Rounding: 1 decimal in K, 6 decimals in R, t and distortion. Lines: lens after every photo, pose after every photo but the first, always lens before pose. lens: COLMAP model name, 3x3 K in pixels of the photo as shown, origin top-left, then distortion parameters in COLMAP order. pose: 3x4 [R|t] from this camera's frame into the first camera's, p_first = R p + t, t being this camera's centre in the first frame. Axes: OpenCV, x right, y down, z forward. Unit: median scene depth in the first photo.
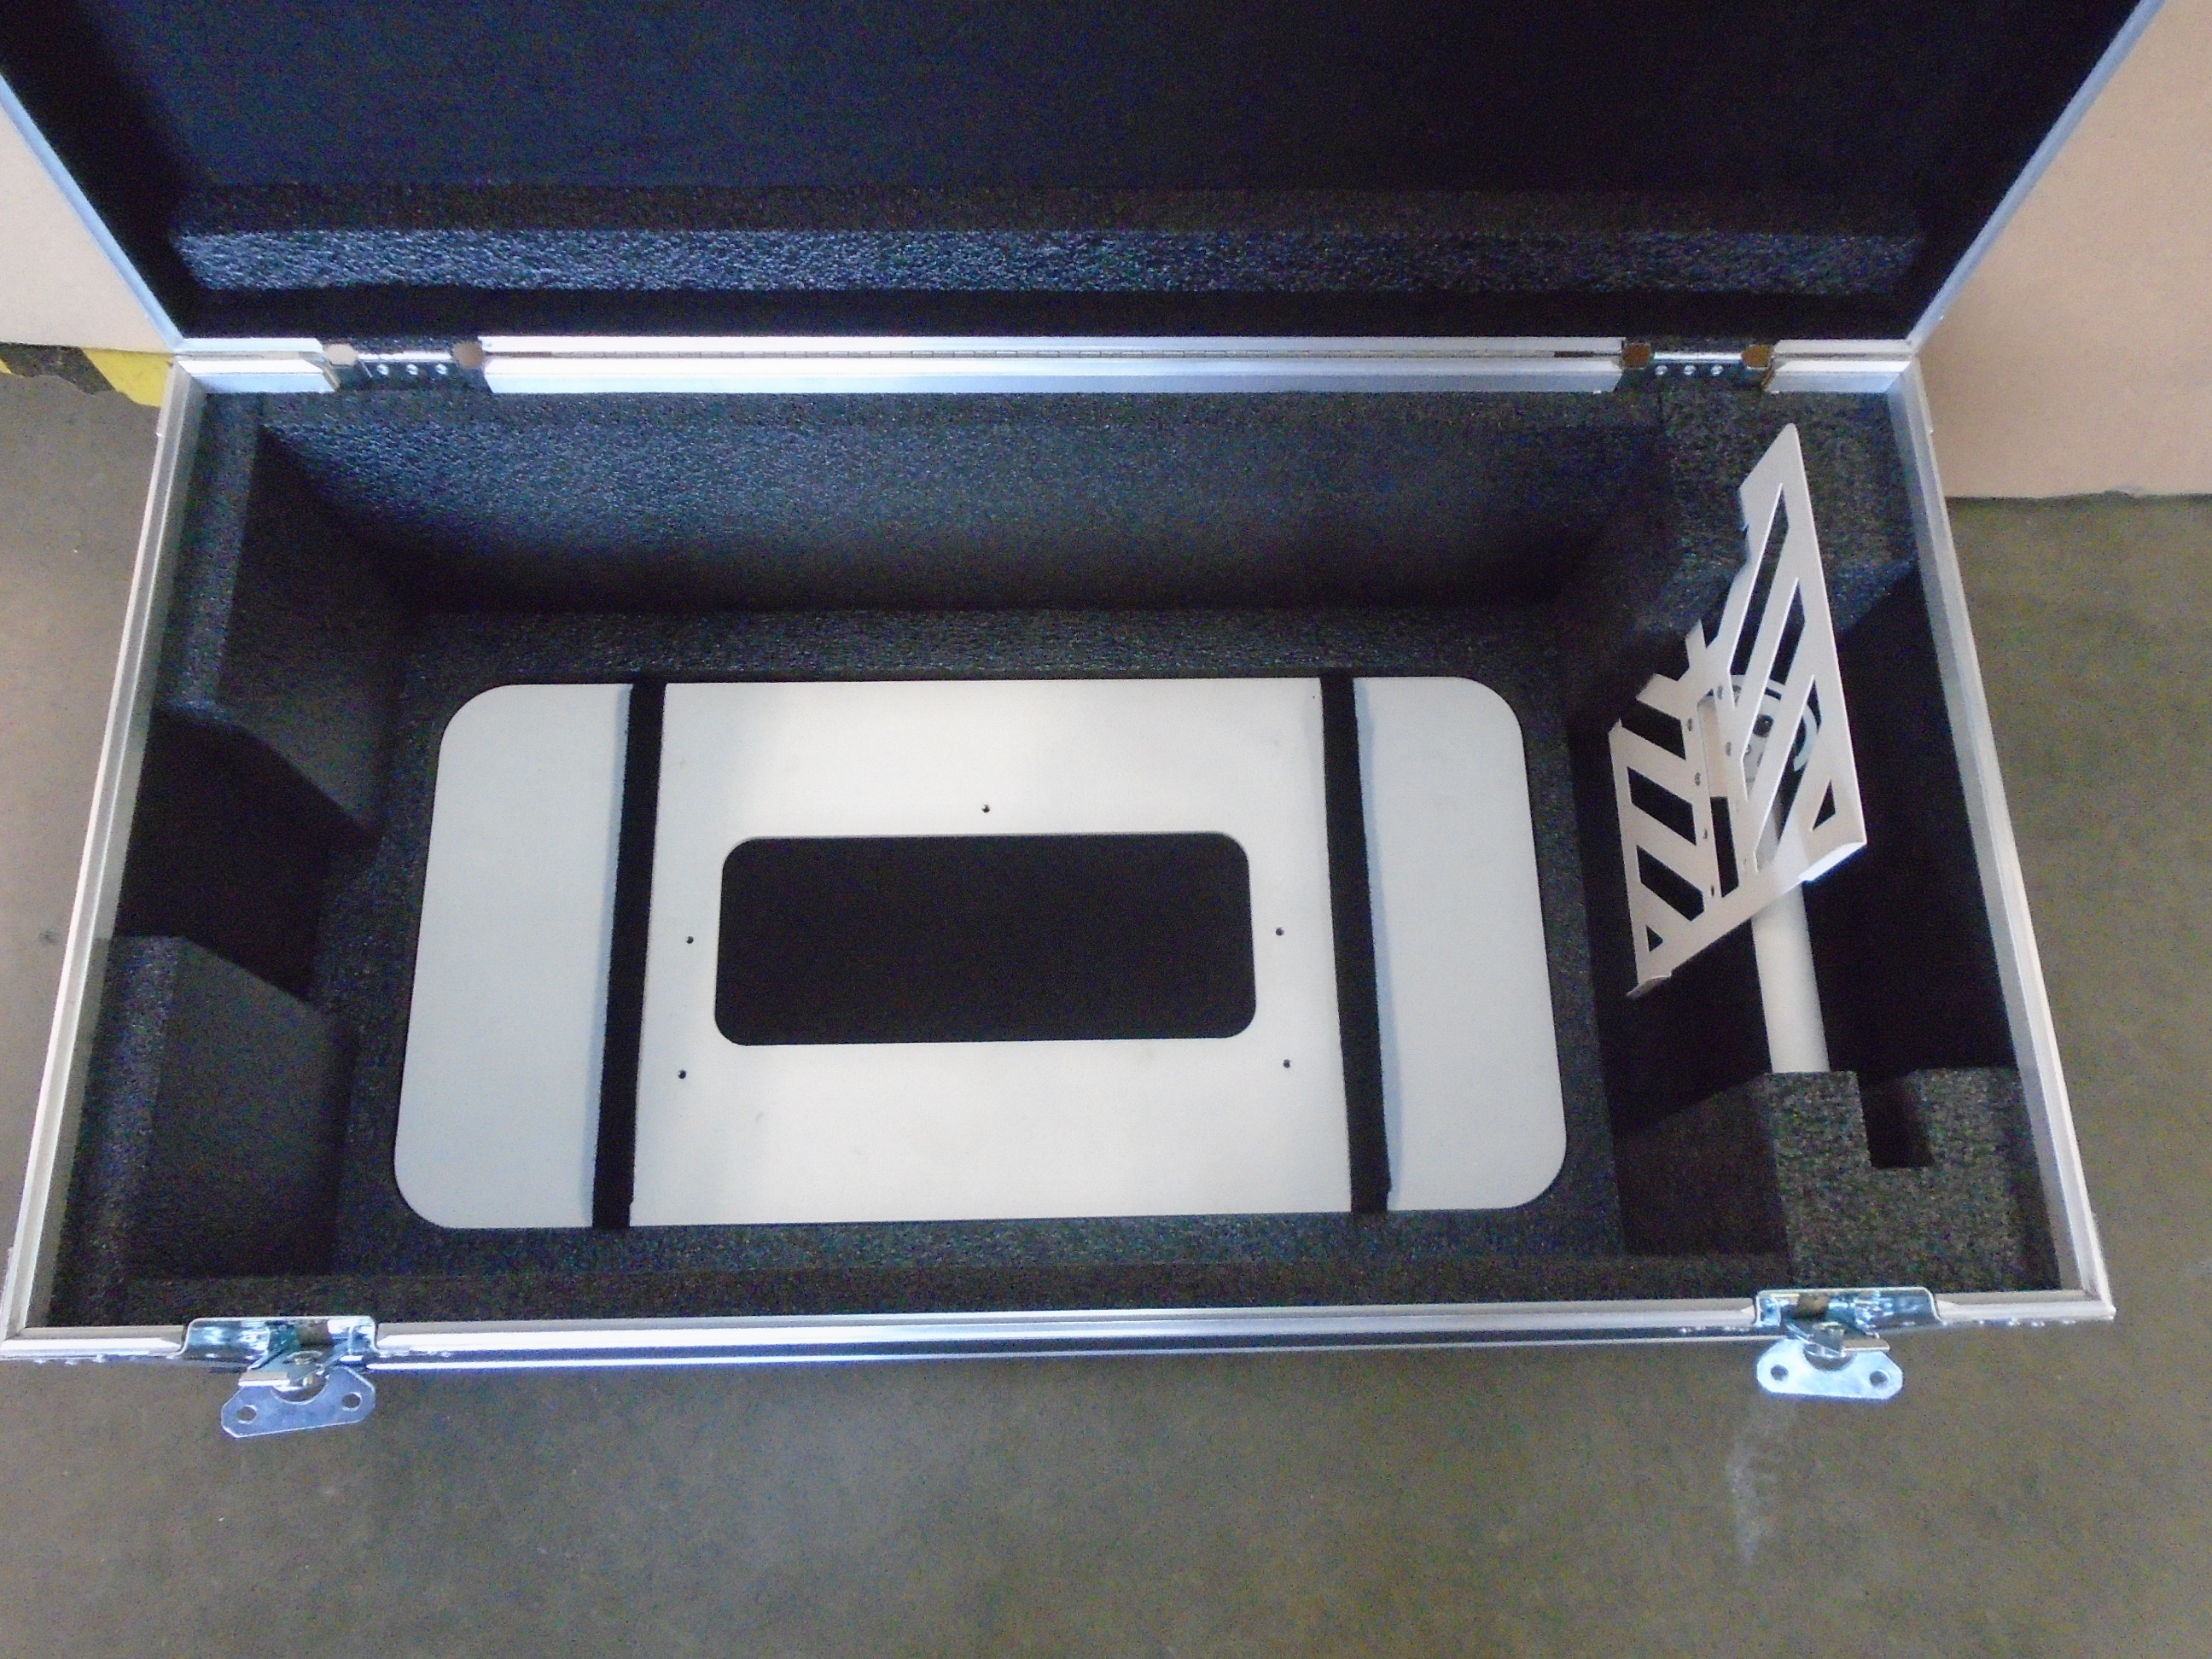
lens RADIAL K [[1715.6, 0, 1098.4], [0, 1715.6, 819.8], [0, 0, 1]] dist [-0.004773, -0.001912]
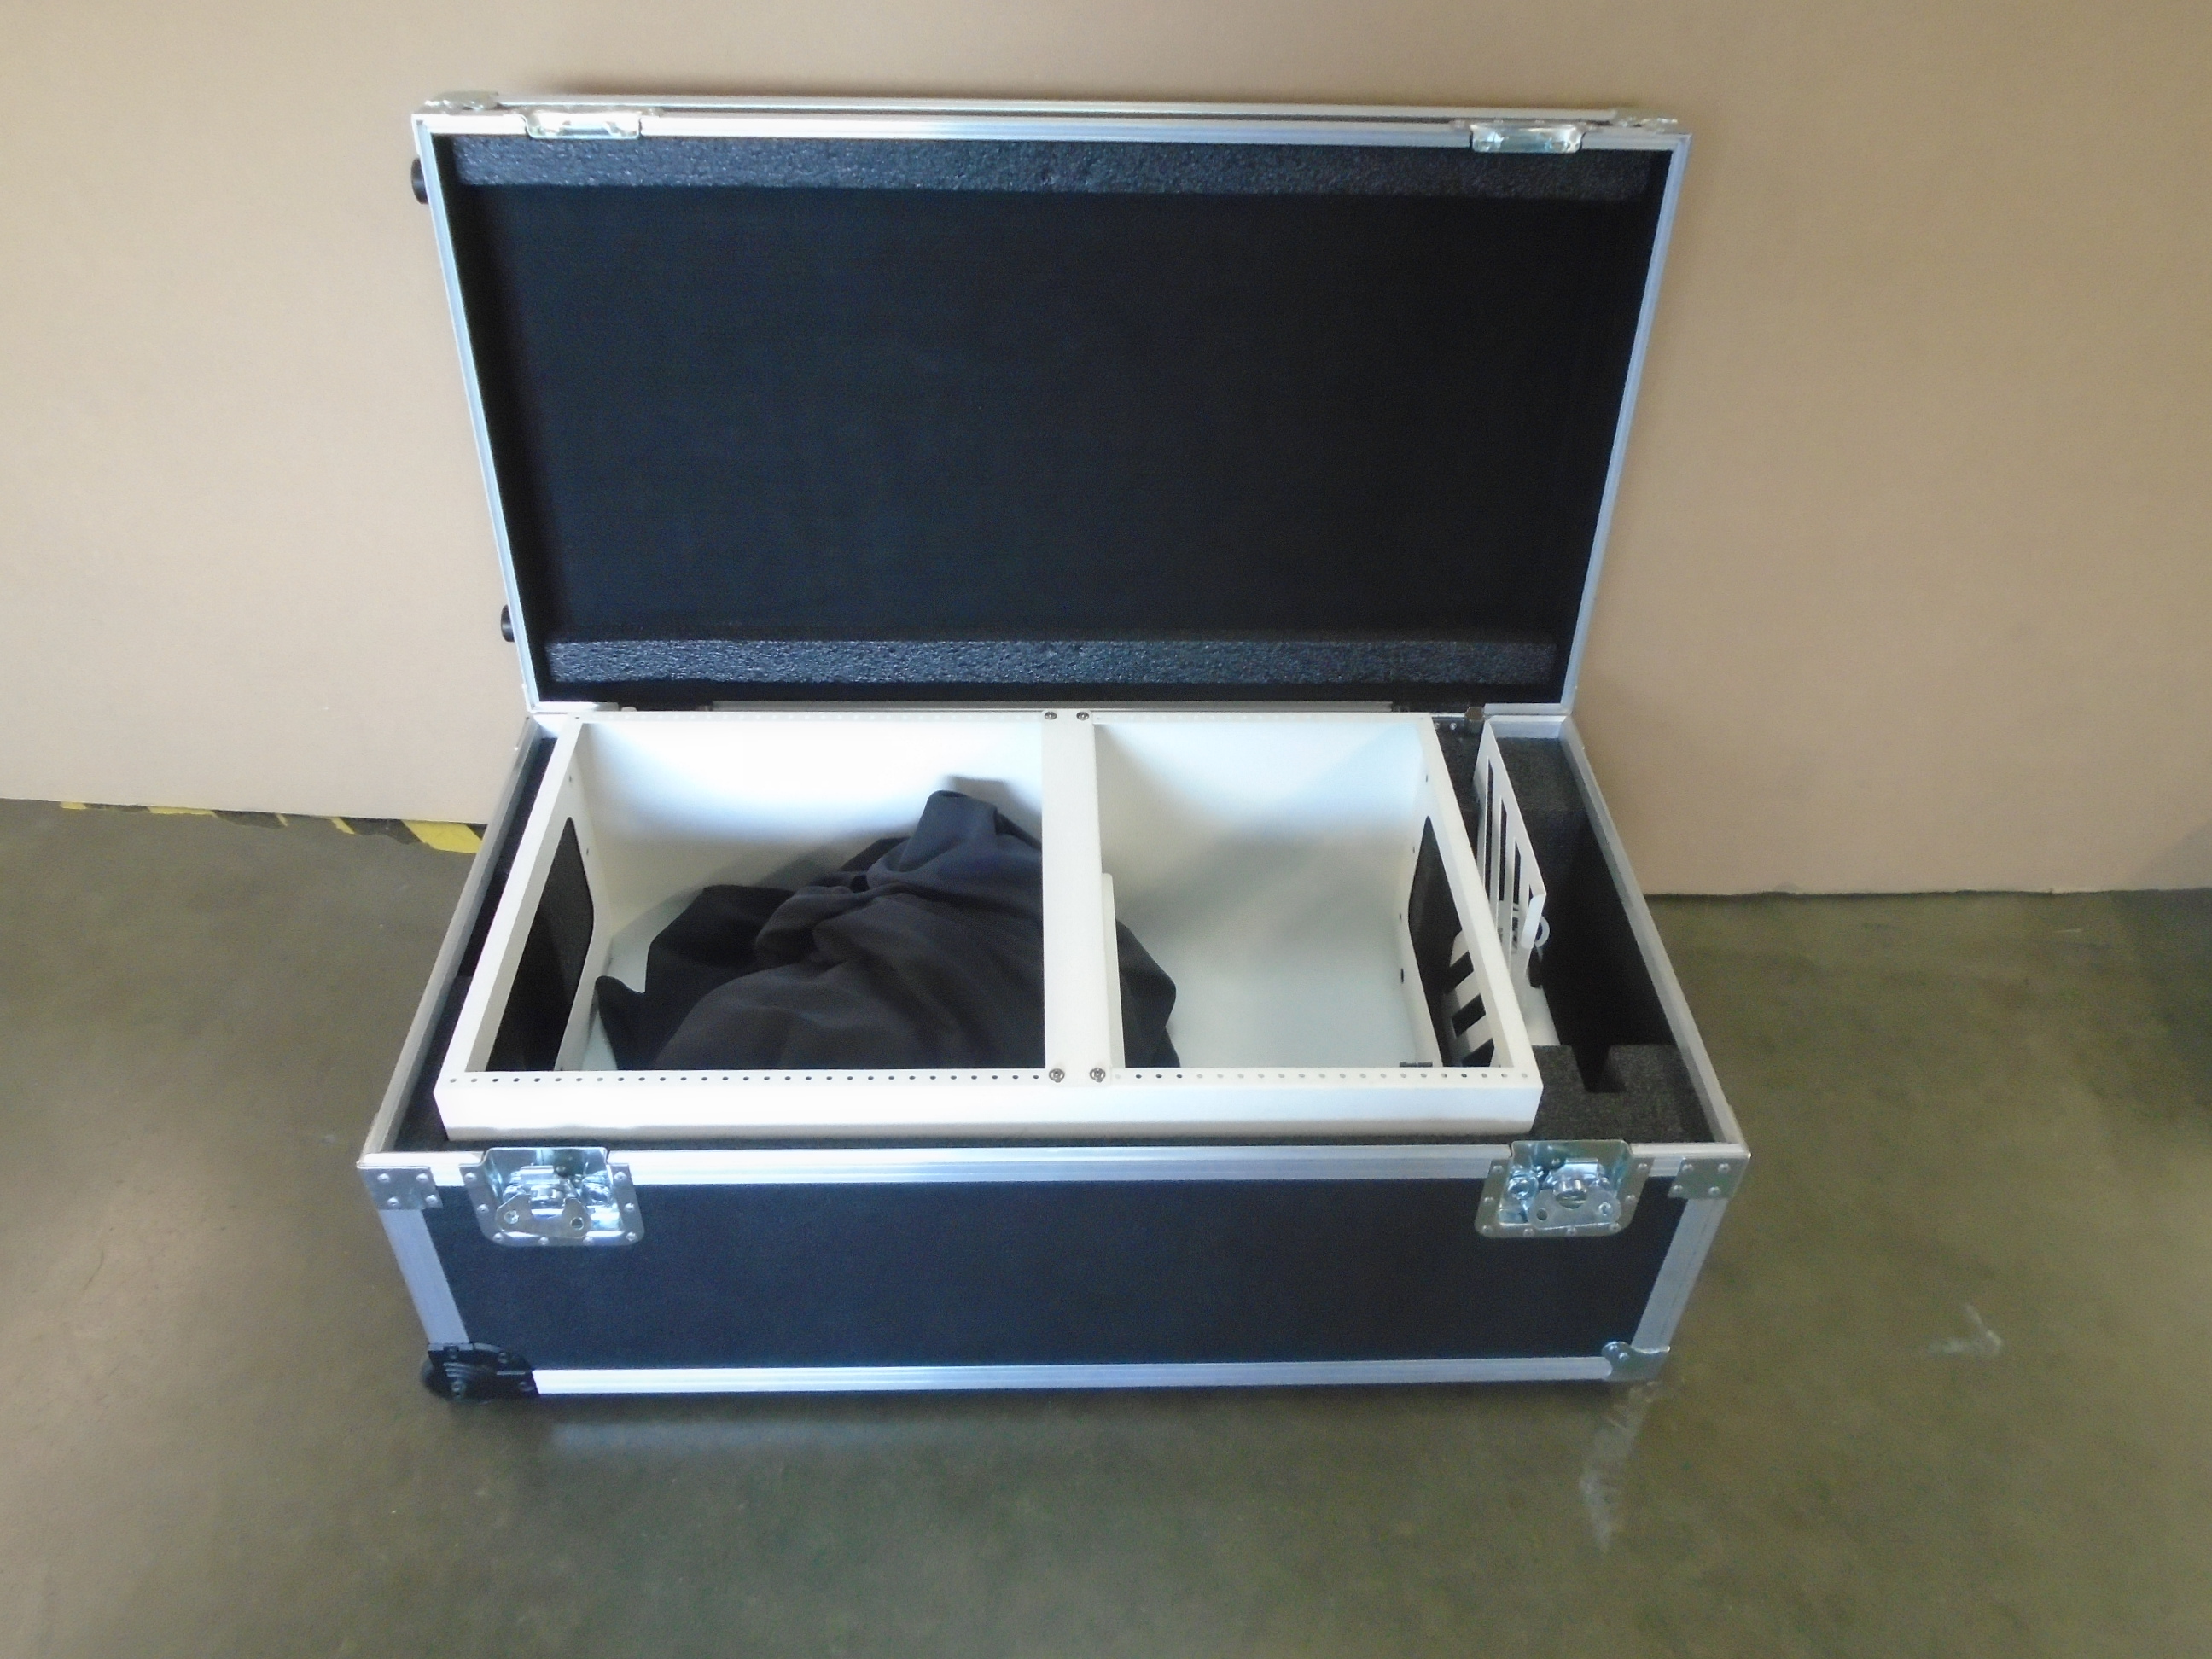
lens RADIAL K [[1715.6, 0, 1095.3], [0, 1715.6, 820.7], [0, 0, 1]] dist [-0.004773, -0.001912]
pose [[0.999951, -0.009853, 0.000967, 0.013113], [0.008934, 0.855946, -0.516988, 0.684163], [0.004266, 0.516971, 0.855992, -0.380553]]
